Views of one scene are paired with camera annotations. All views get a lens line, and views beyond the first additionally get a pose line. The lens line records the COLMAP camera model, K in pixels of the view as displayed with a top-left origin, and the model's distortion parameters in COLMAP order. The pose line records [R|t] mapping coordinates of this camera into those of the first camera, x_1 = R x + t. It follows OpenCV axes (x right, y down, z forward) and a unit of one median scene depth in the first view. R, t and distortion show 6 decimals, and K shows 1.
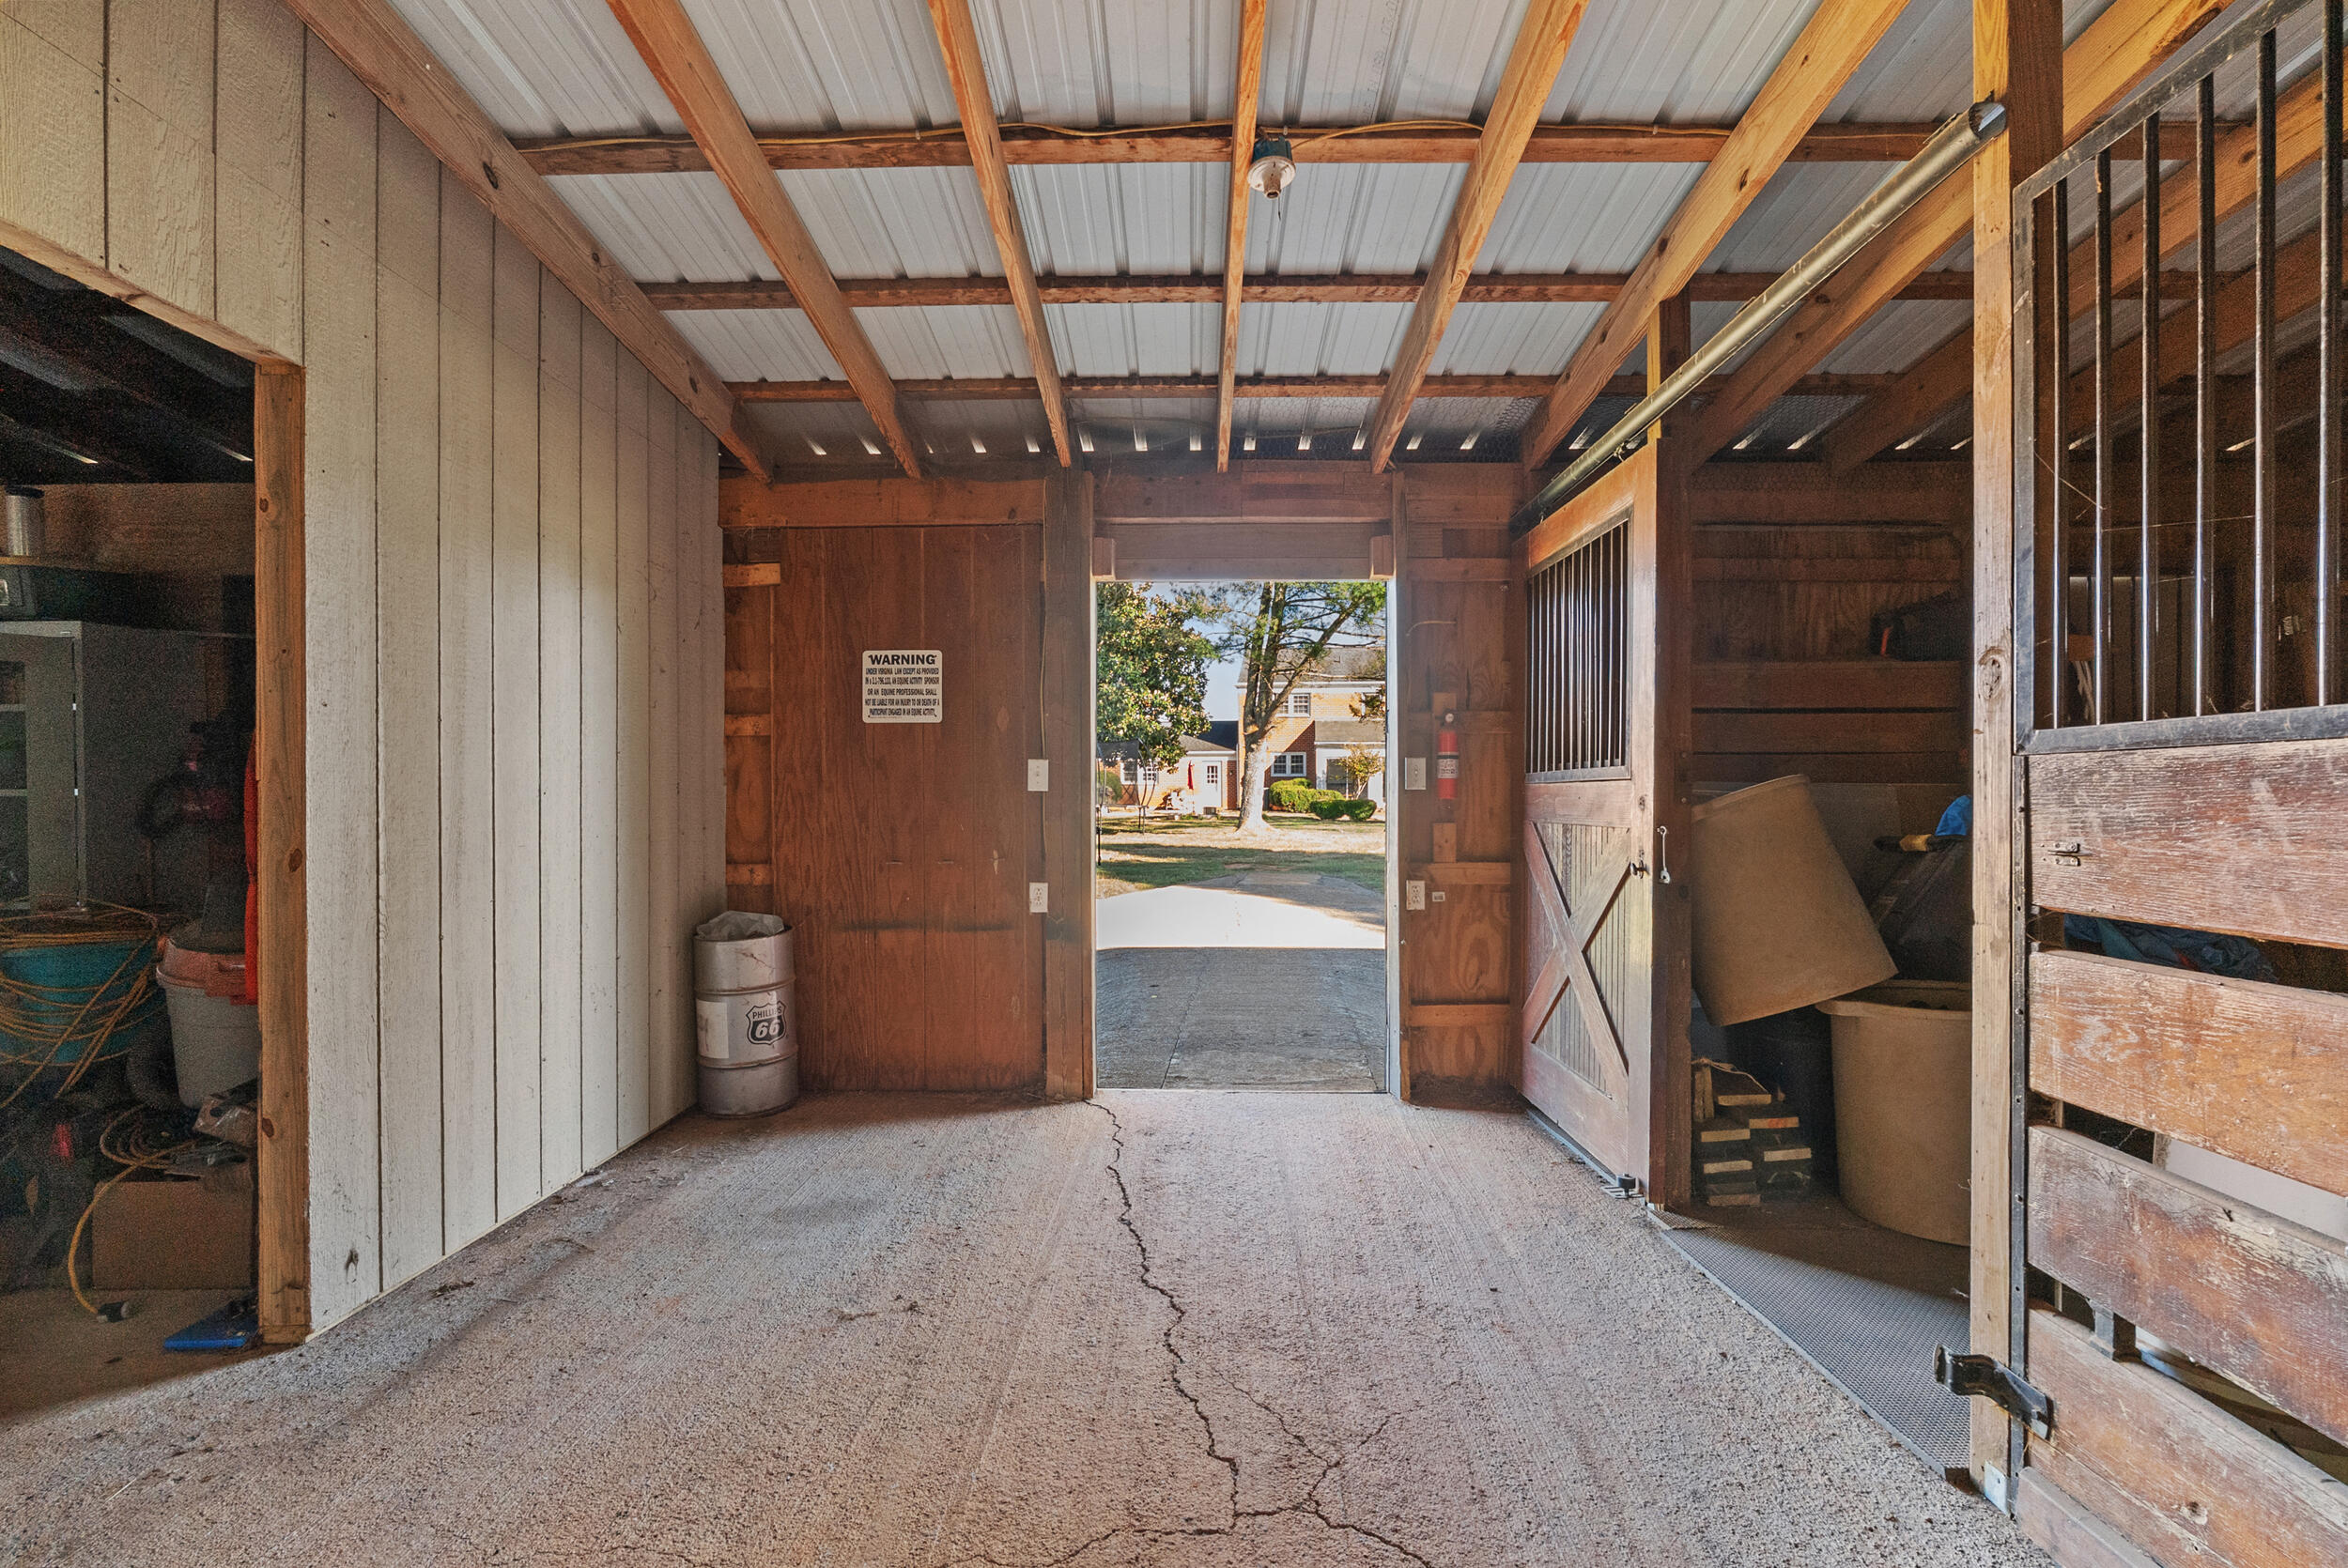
lens RADIAL K [[1040.0, 0, 1170.6], [0, 1040.0, 790.3], [0, 0, 1]] dist [-0.001783, -0.000862]
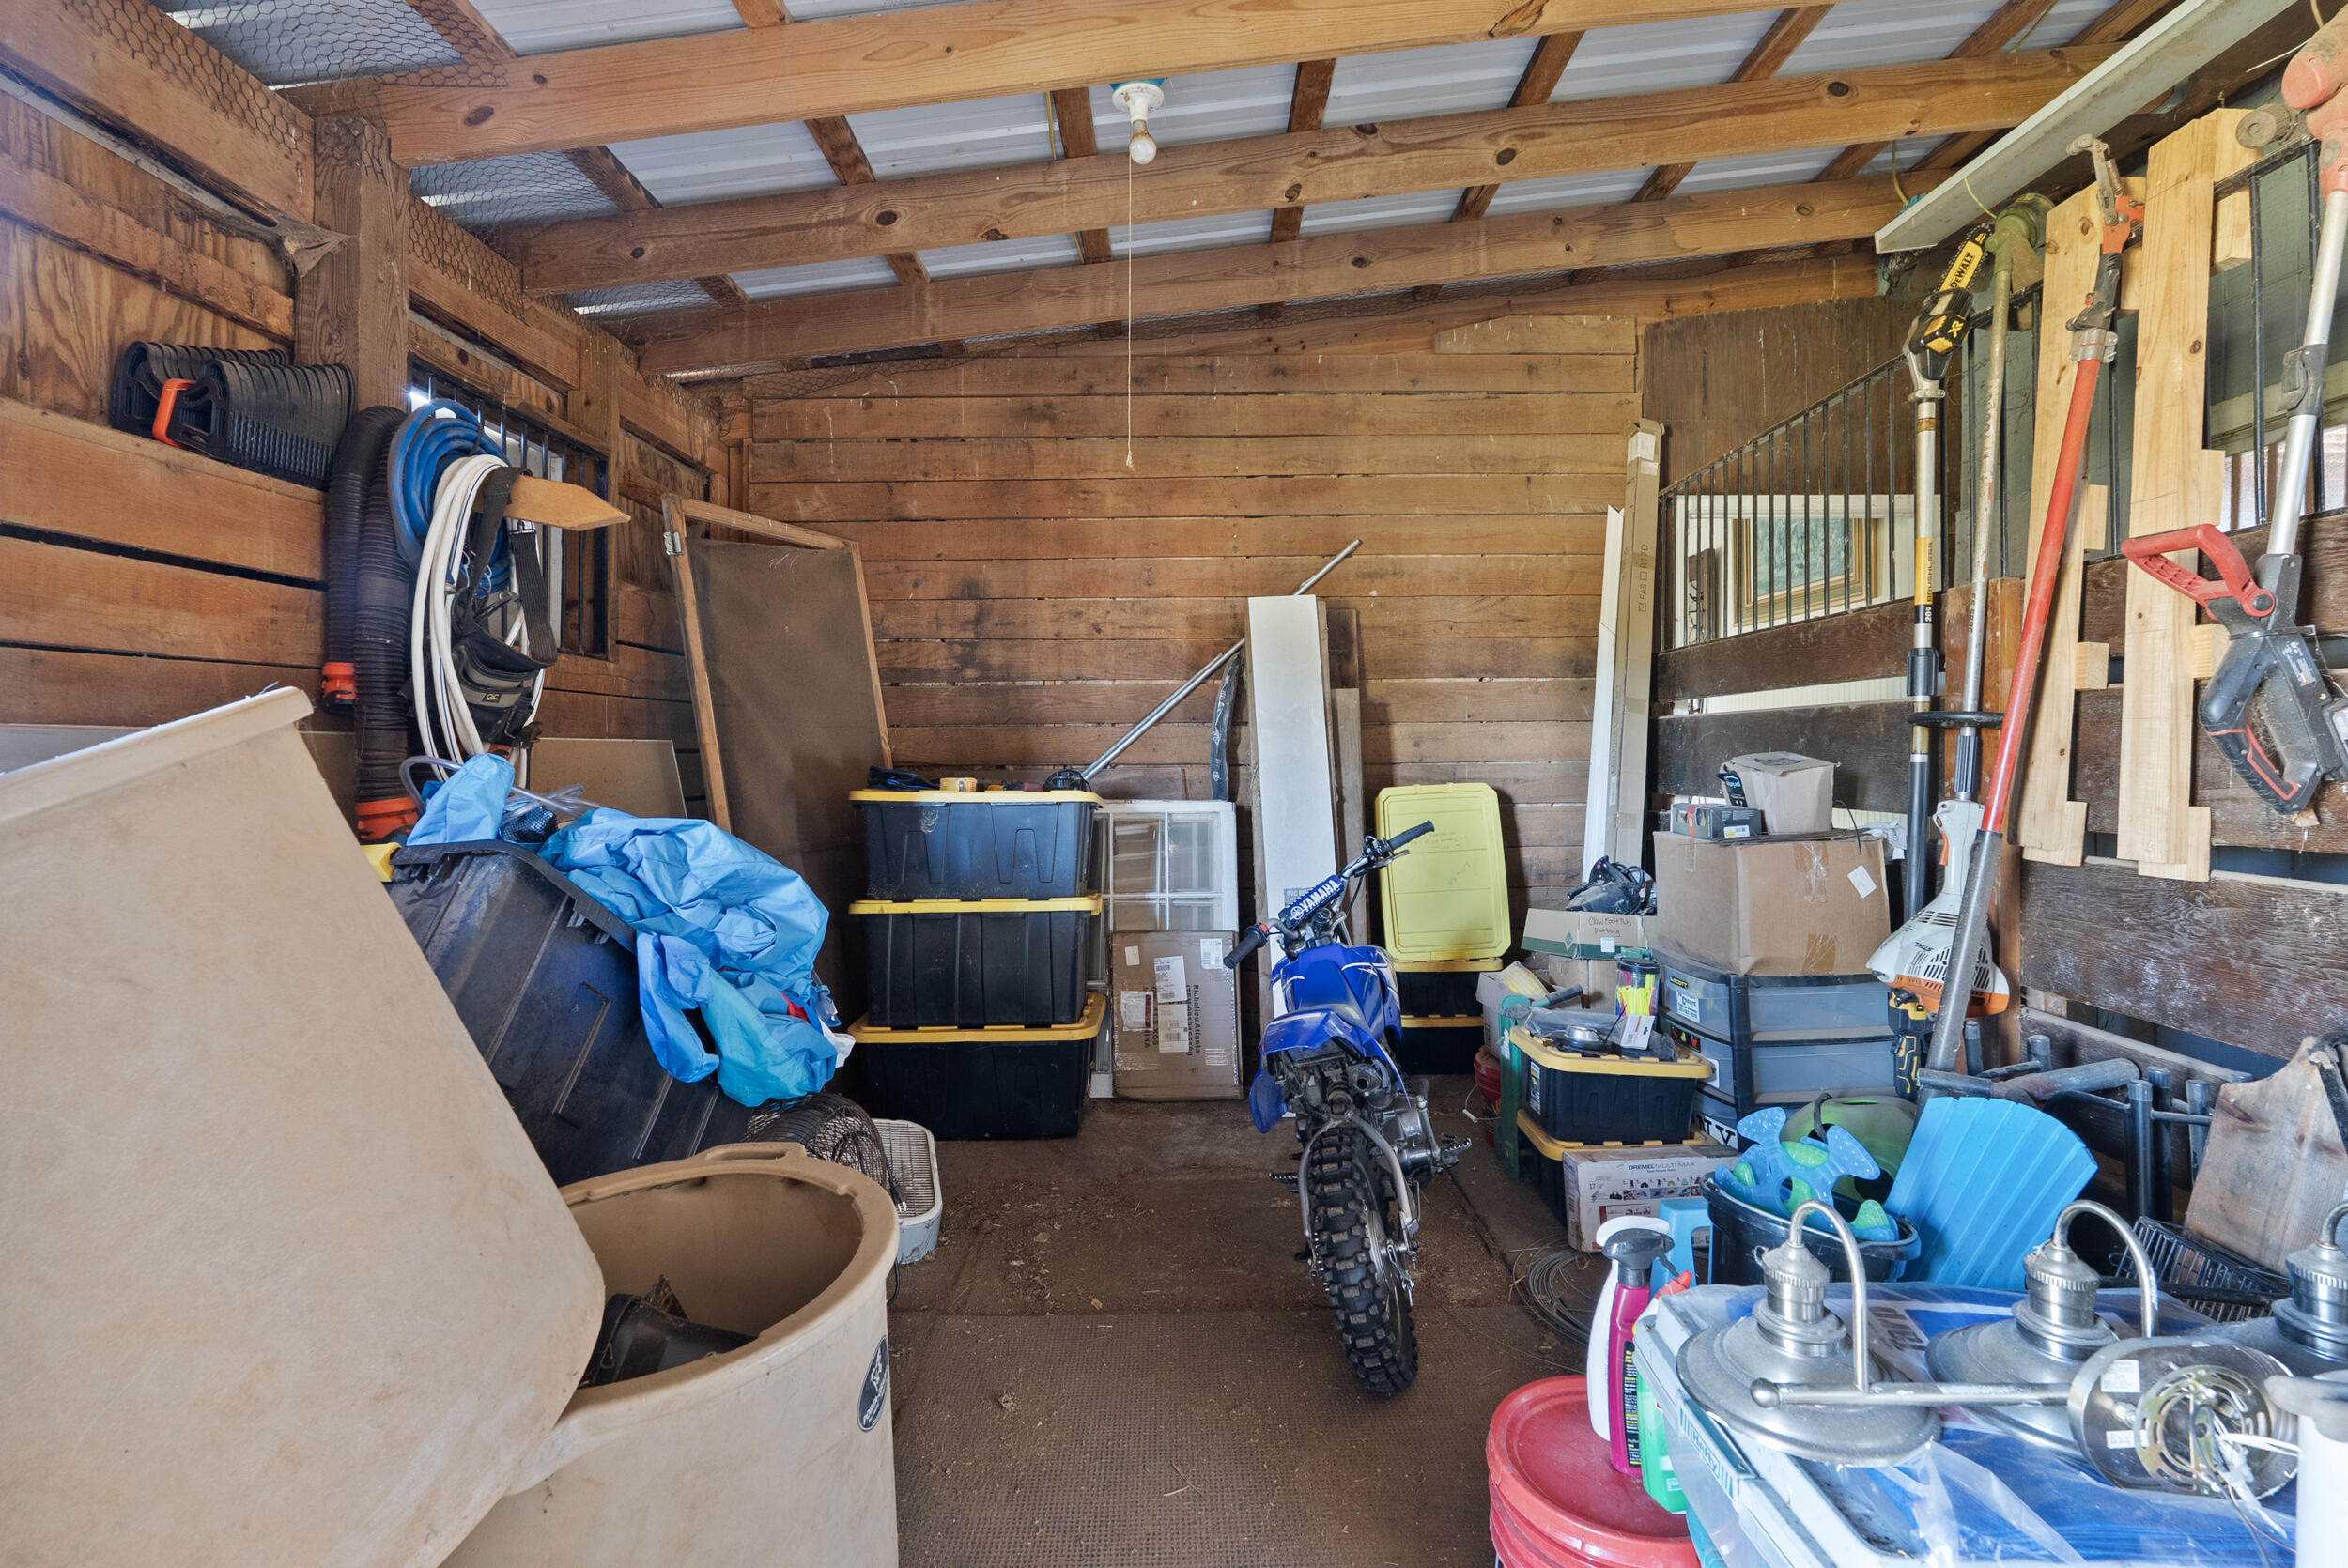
lens RADIAL K [[1040.0, 0, 1169.2], [0, 1040.0, 771.2], [0, 0, 1]] dist [-0.001783, -0.000862]
pose [[-0.003031, -0.014329, 0.999893, 0.245457], [-0.000192, 0.999897, 0.014329, 0.002669], [-0.999995, -0.000149, -0.003034, 0.575640]]
